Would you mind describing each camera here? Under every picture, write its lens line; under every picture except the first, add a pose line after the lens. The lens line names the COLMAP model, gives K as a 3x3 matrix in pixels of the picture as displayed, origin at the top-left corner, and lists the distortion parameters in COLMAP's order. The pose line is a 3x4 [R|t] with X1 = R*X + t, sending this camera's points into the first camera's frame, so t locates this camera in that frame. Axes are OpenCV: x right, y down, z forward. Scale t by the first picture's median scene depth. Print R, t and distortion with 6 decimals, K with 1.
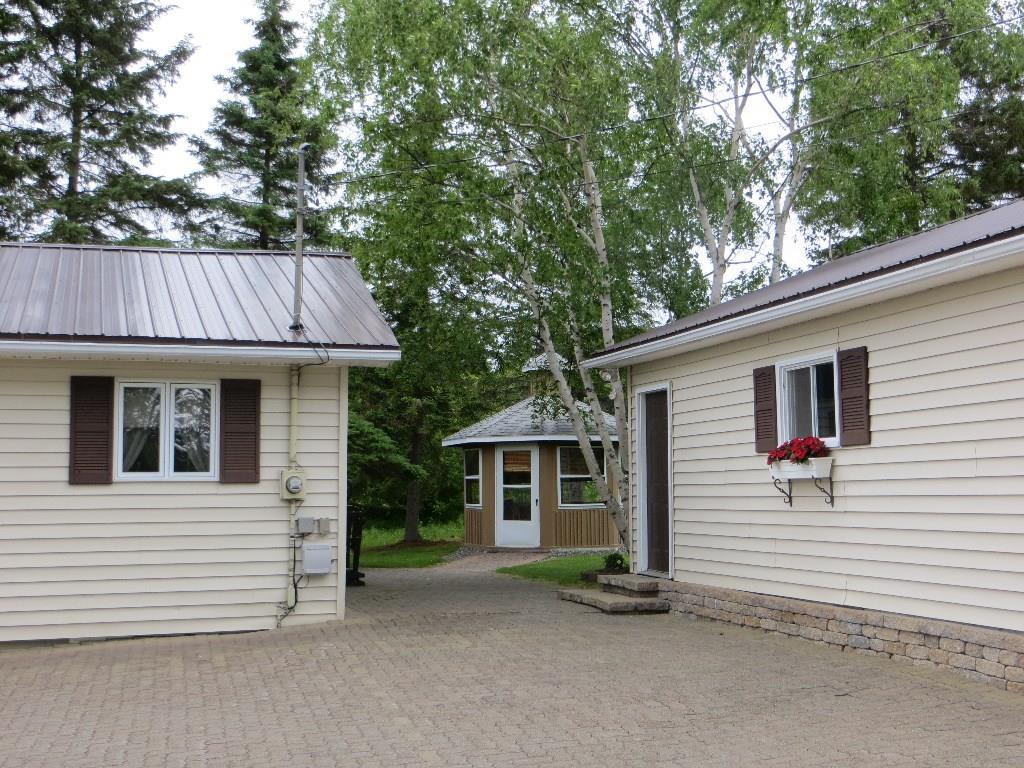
lens RADIAL K [[1111.3, 0, 512.0], [0, 1111.3, 384.0], [0, 0, 1]] dist [-0.074272, 0.024765]
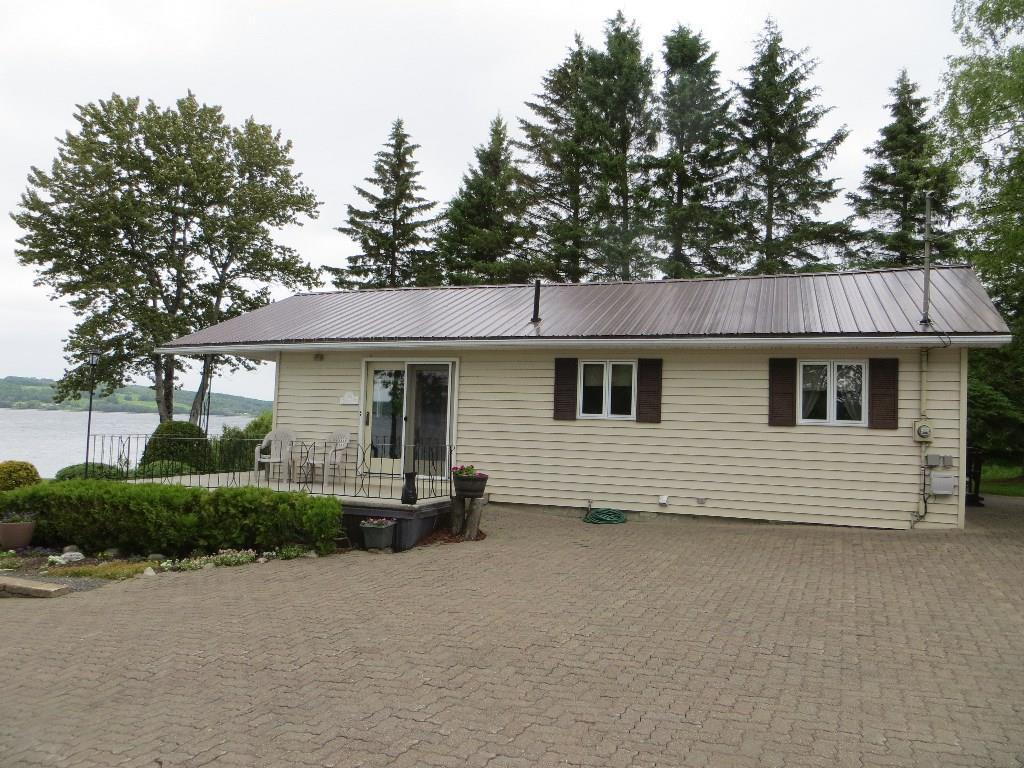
lens RADIAL K [[774.5, 0, 512.0], [0, 774.5, 384.0], [0, 0, 1]] dist [-0.001851, 0.002162]
pose [[0.760631, 0.004068, -0.649171, 0.046626], [0.023871, 0.999129, 0.034230, -0.016847], [0.648745, -0.041533, 0.759872, -0.104309]]
